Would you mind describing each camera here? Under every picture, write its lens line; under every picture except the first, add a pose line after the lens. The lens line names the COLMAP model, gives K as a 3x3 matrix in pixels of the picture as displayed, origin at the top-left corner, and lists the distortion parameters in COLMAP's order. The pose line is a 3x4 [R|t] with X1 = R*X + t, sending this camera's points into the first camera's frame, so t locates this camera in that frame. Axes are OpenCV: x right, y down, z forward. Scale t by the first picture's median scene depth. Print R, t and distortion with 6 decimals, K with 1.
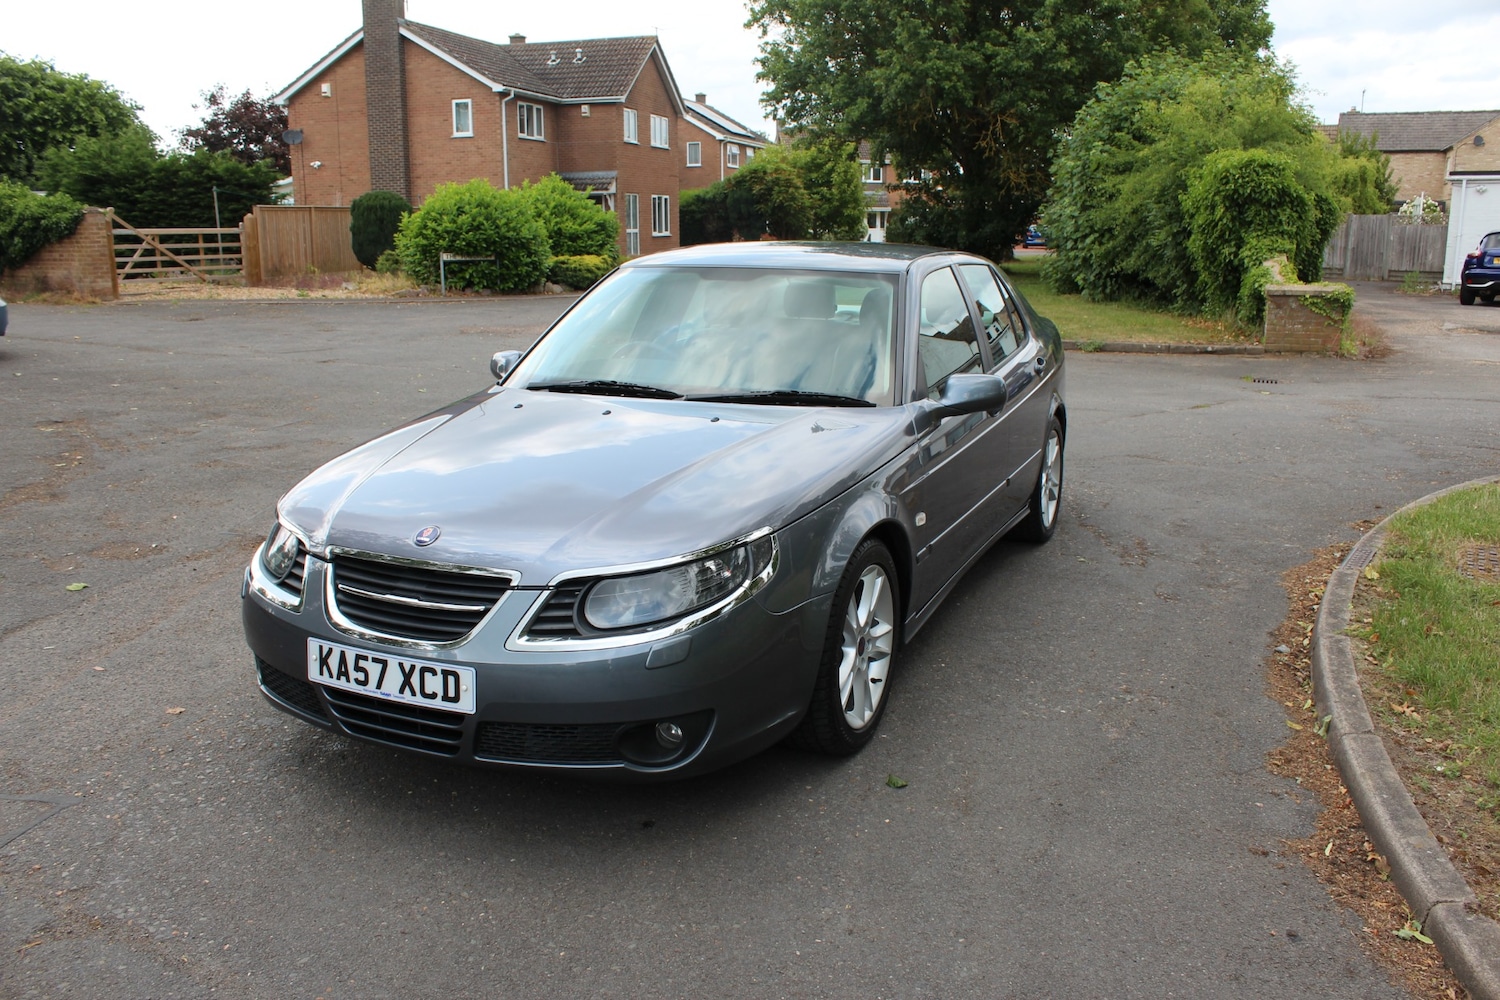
lens RADIAL K [[1241.0, 0, 770.1], [0, 1241.0, 508.0], [0, 0, 1]] dist [-0.170097, 0.150863]
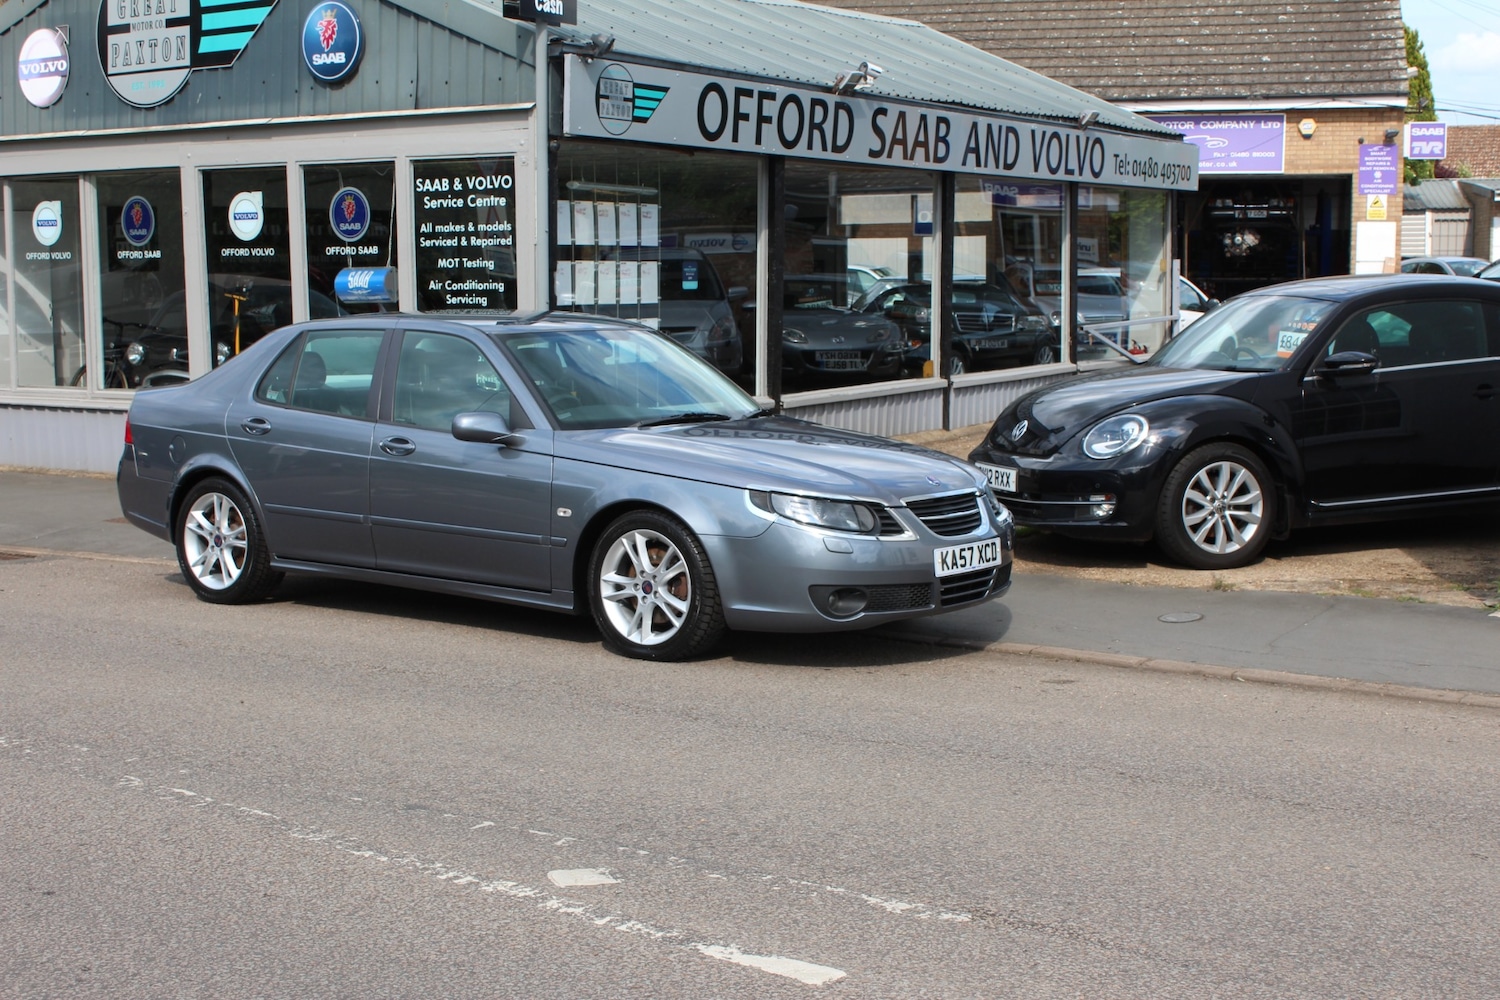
lens RADIAL K [[2033.3, 0, 789.0], [0, 2033.3, 496.6], [0, 0, 1]] dist [-0.071794, 0.134205]
pose [[0.227038, -0.101381, 0.968595, -0.306056], [0.215898, 0.975059, 0.051452, -0.014298], [-0.949653, 0.197436, 0.243264, 0.052562]]
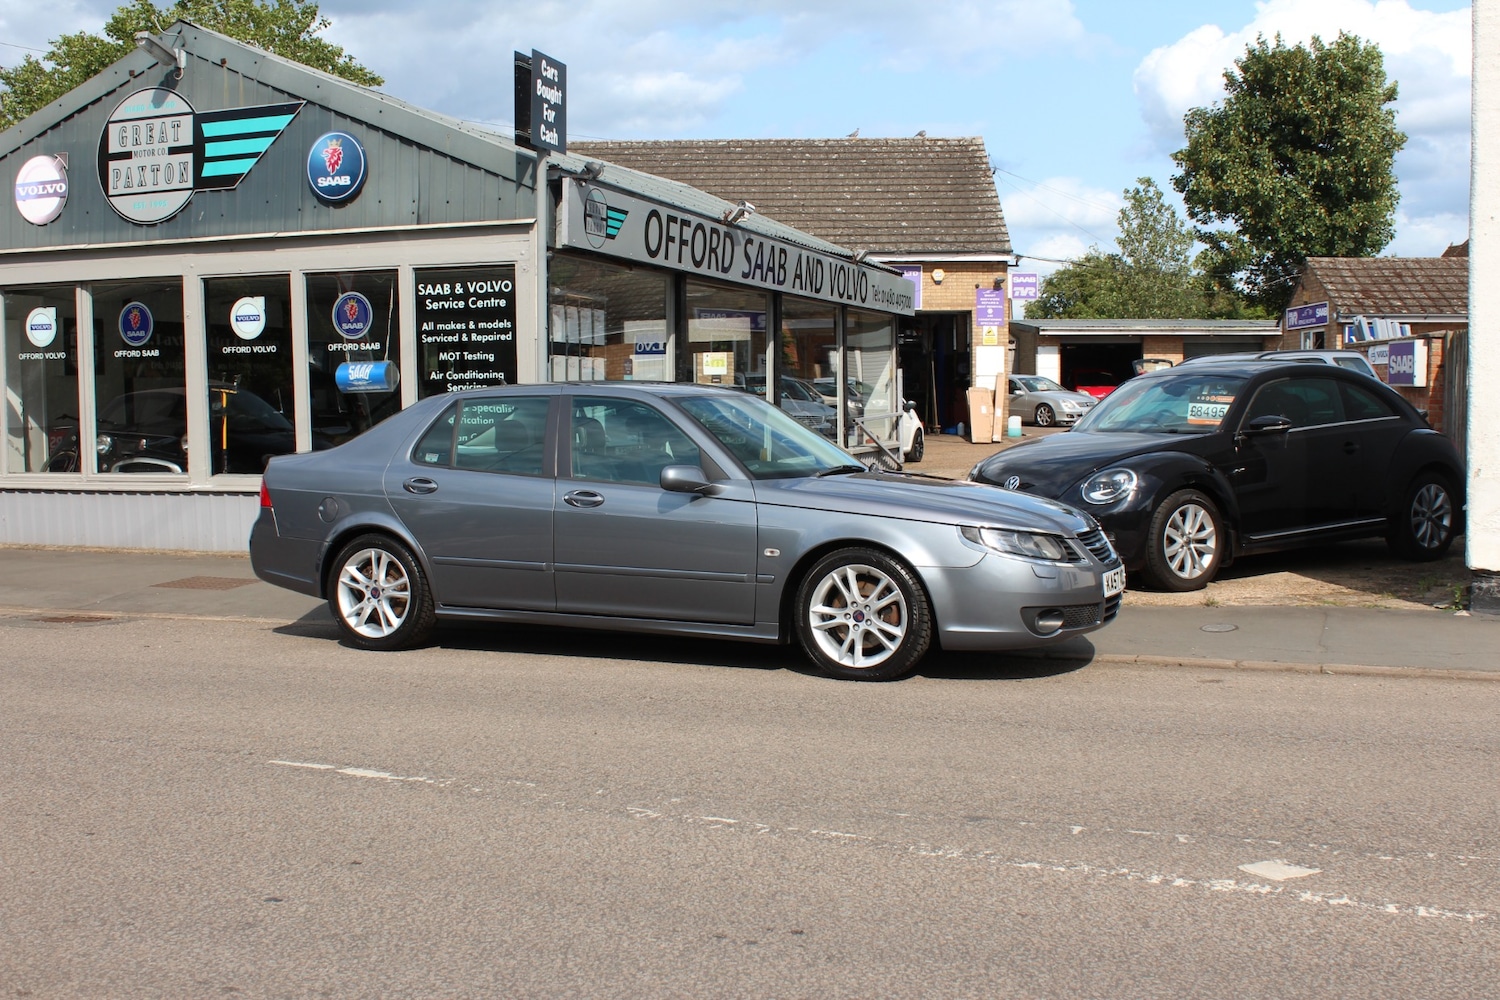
lens RADIAL K [[1548.6, 0, 781.7], [0, 1548.6, 502.9], [0, 0, 1]] dist [-0.122452, 0.135015]
pose [[0.002286, -0.062229, 0.998059, -0.279136], [0.226998, 0.972040, 0.060087, -0.025915], [-0.973892, 0.226420, 0.016348, 0.144262]]
